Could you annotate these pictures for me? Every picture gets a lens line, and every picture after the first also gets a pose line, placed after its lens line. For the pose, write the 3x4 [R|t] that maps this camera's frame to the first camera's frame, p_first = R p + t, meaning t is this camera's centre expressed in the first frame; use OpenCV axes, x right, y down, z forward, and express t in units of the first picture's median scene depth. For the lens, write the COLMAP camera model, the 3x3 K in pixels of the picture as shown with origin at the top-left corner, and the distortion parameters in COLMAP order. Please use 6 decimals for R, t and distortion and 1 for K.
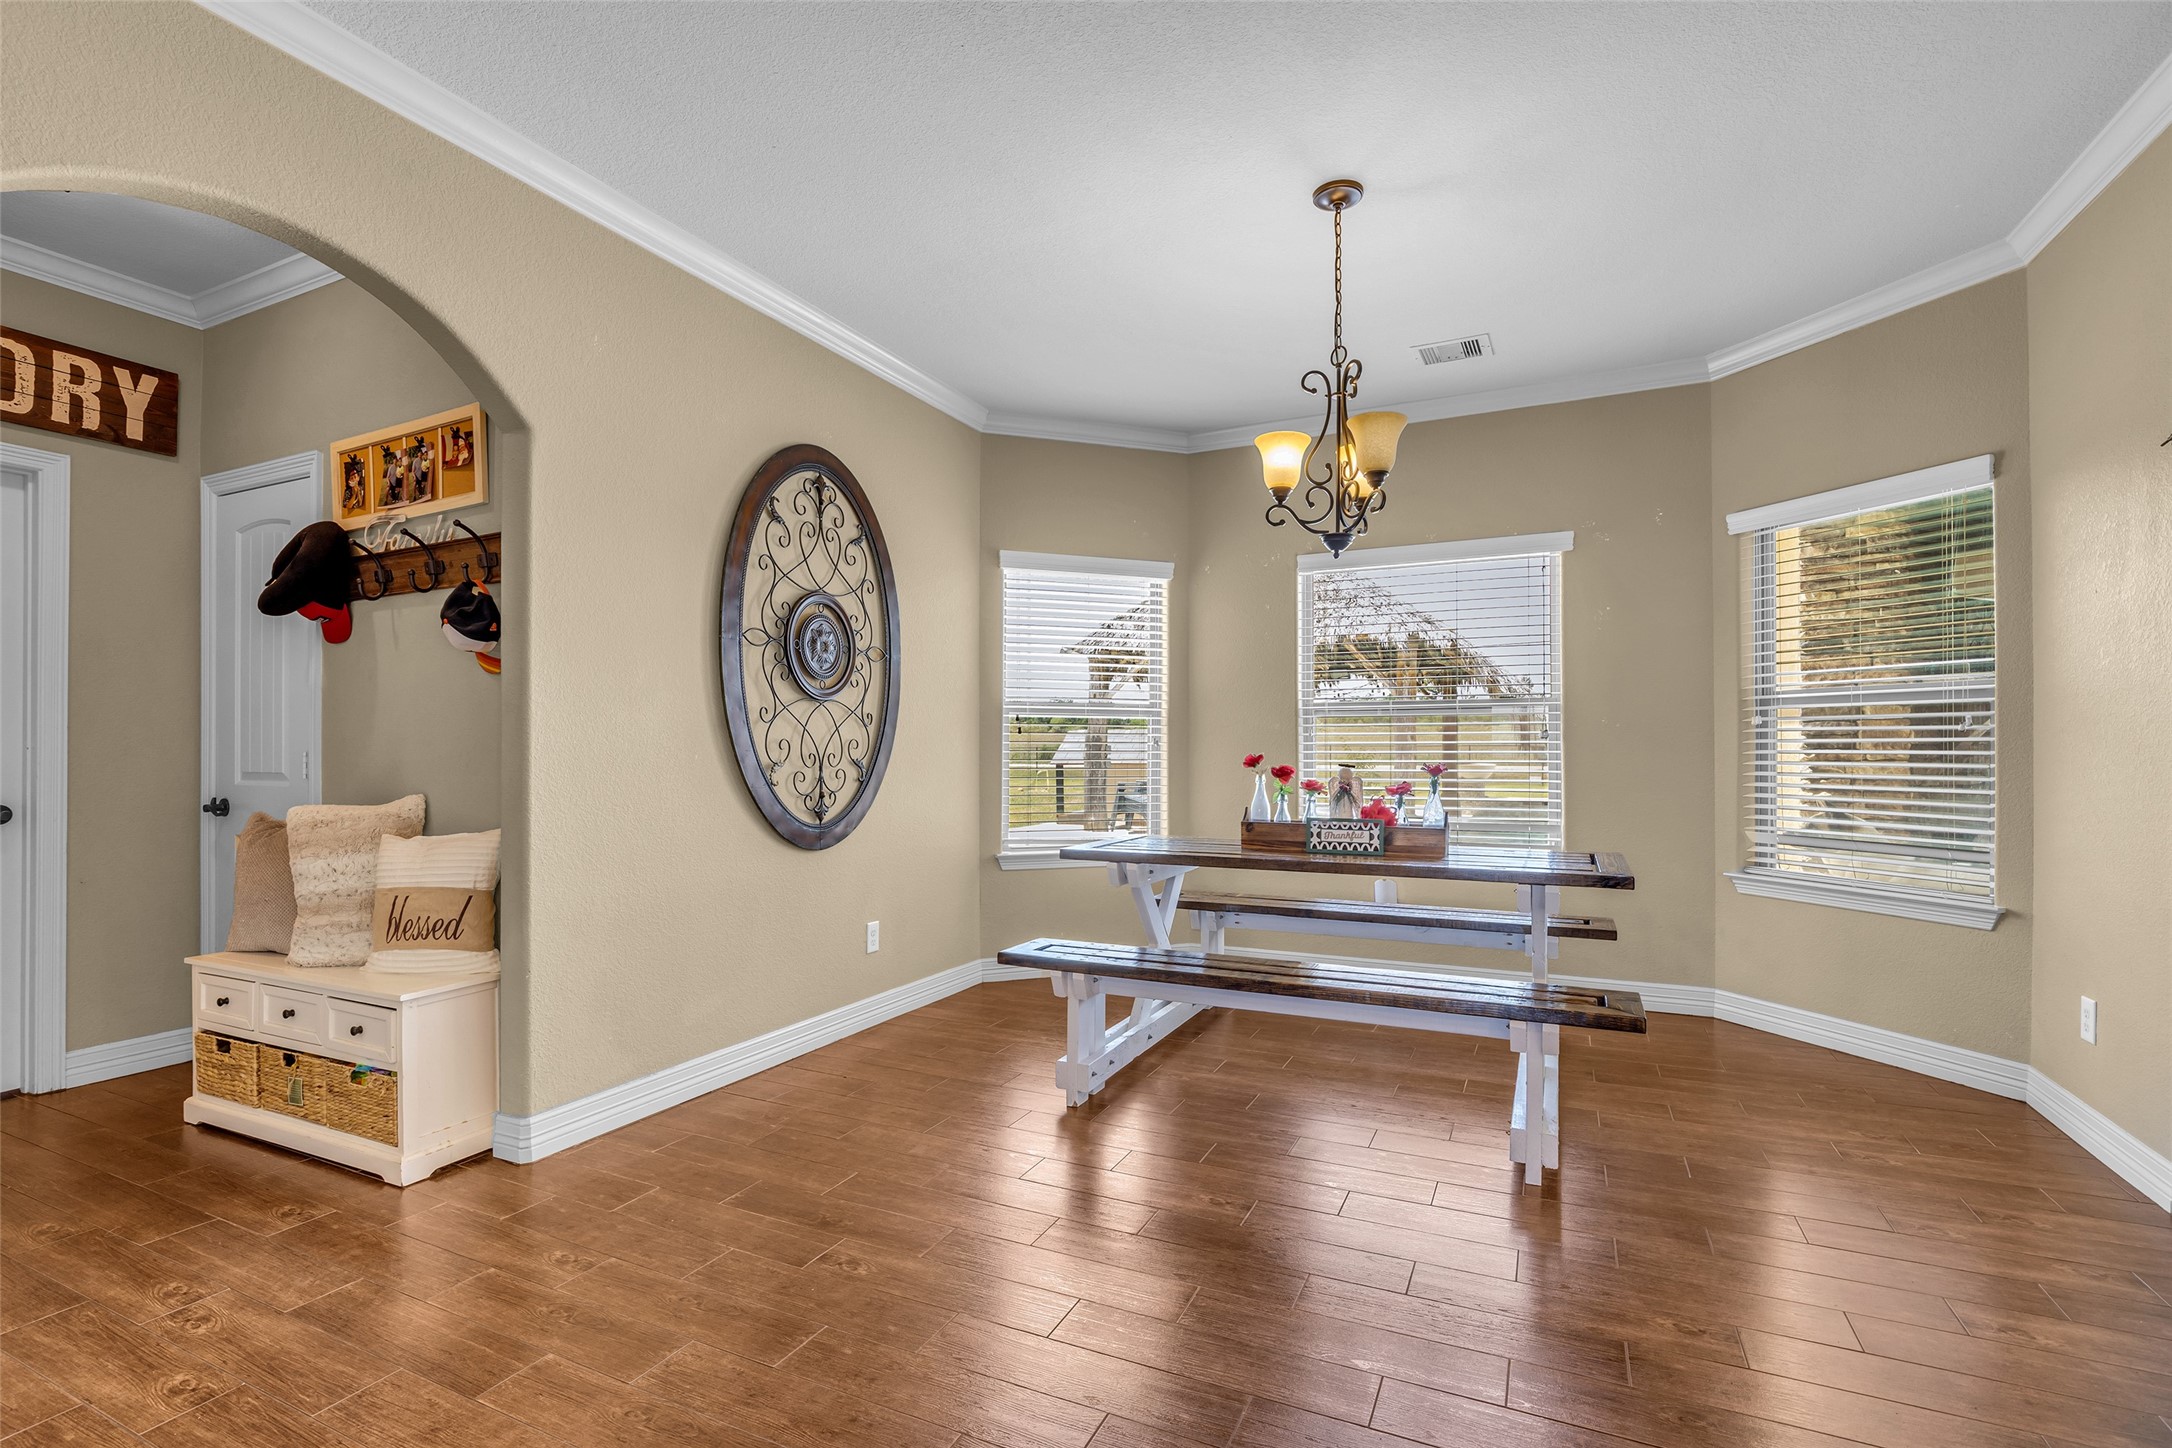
lens RADIAL K [[991.9, 0, 1089.3], [0, 991.9, 737.5], [0, 0, 1]] dist [-0.021133, 0.007068]
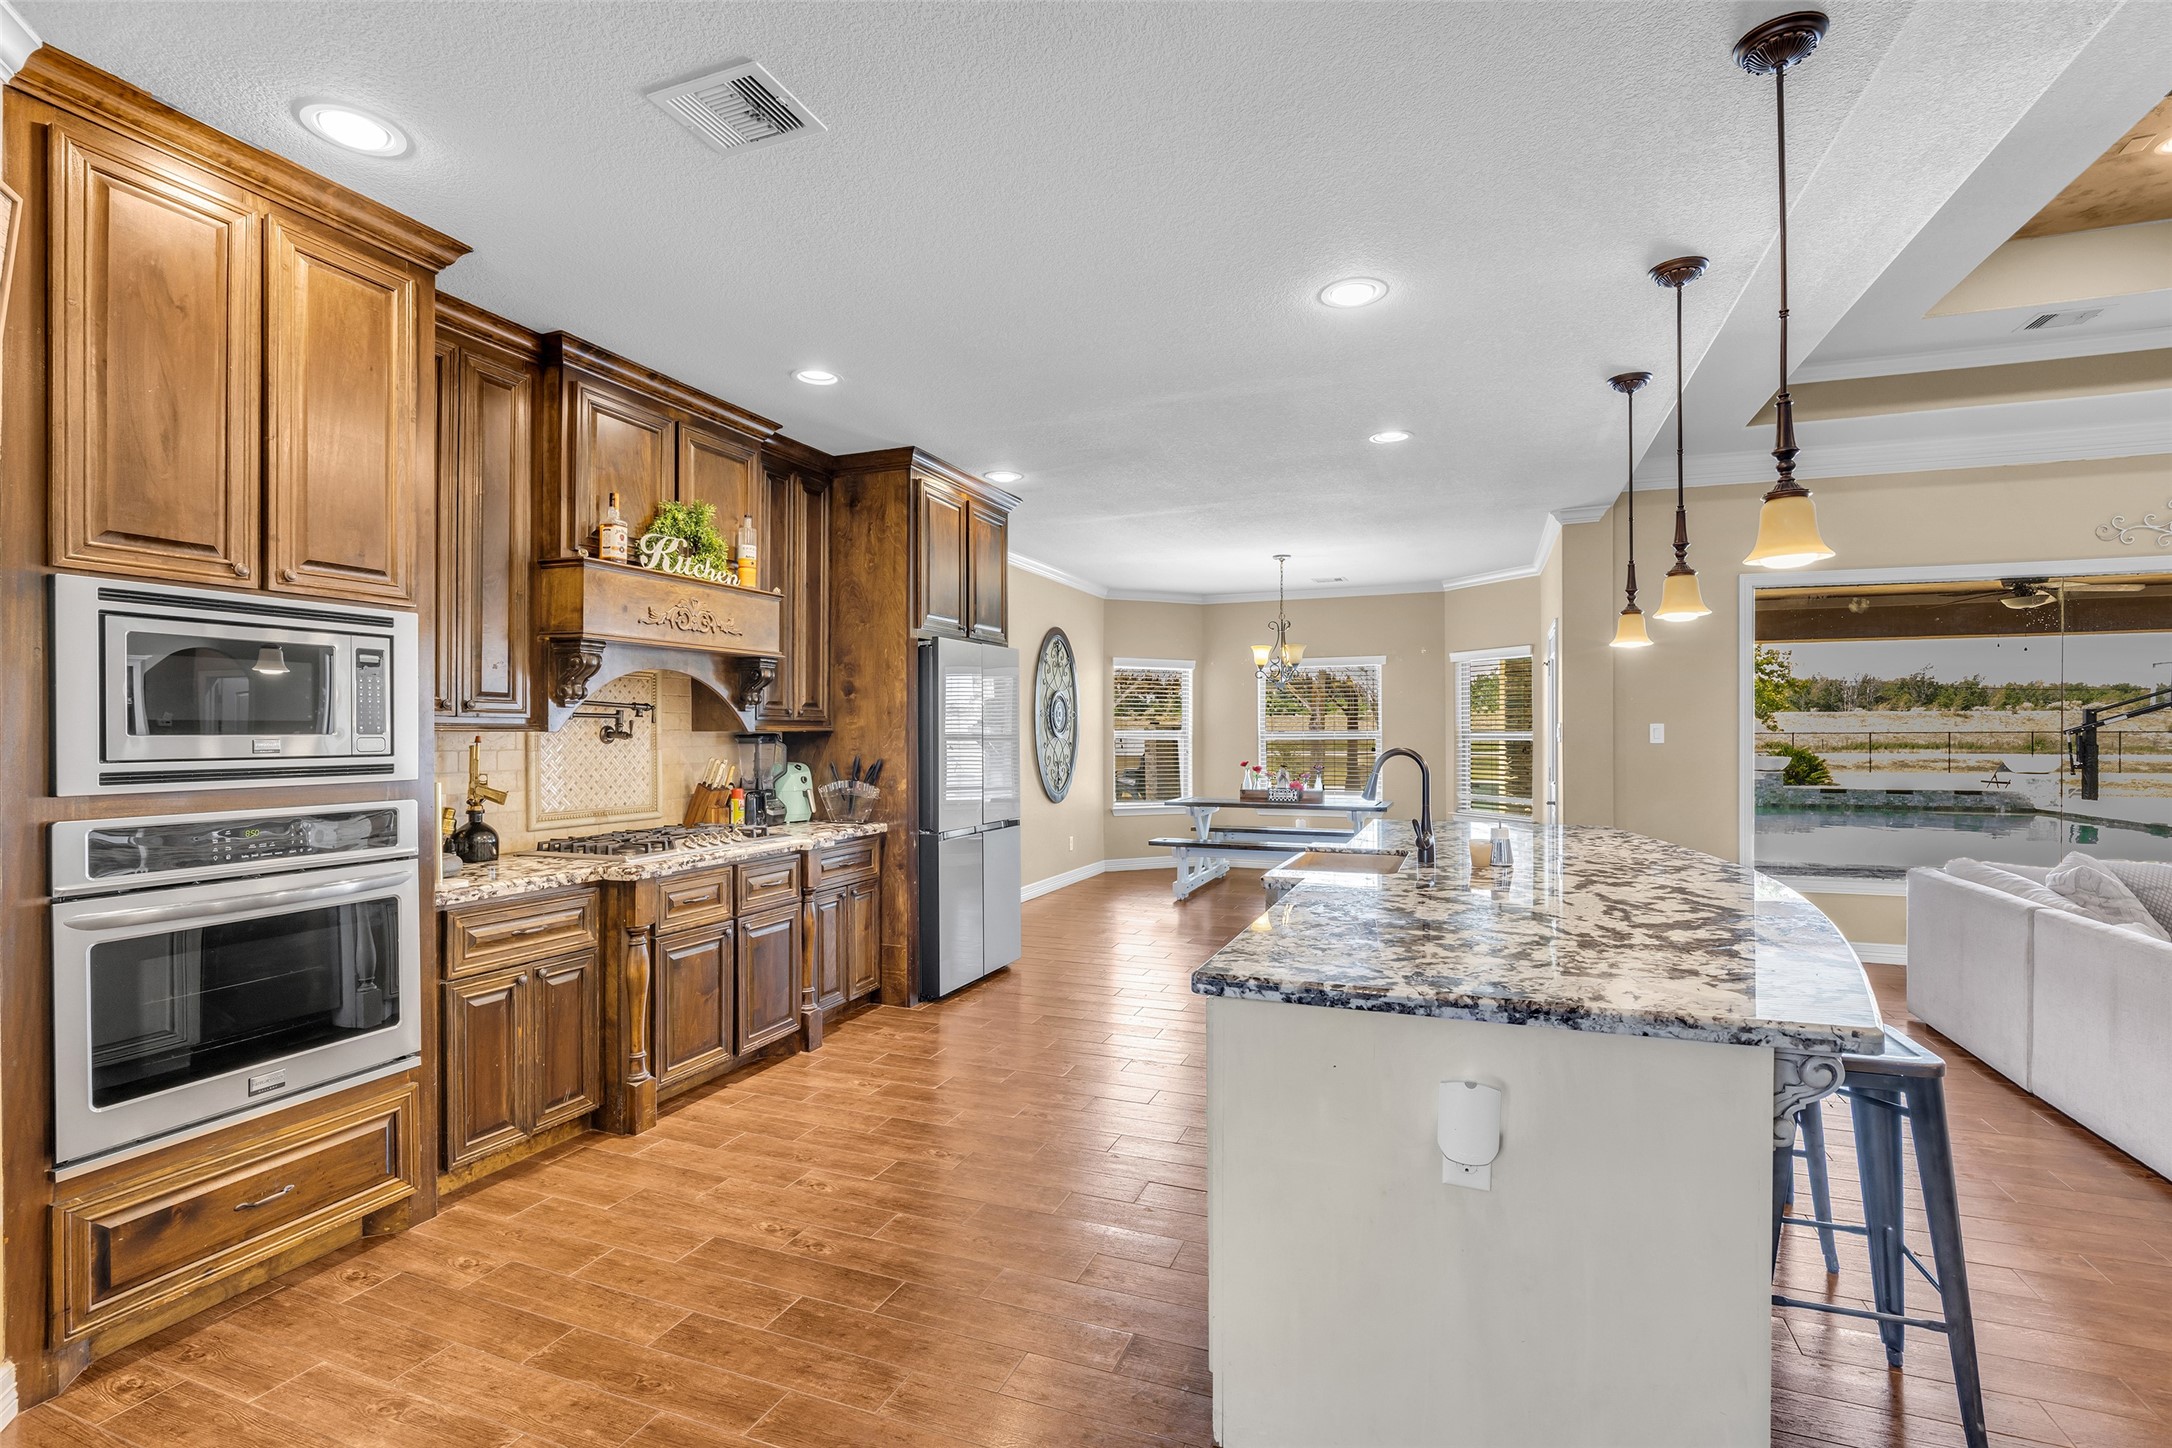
lens RADIAL K [[991.9, 0, 1089.3], [0, 991.9, 737.5], [0, 0, 1]] dist [-0.021133, 0.007068]
pose [[0.997272, -0.001642, 0.073797, -0.378638], [0.001054, 0.999967, 0.008018, -0.059275], [-0.073808, -0.007918, 0.997241, -1.329941]]
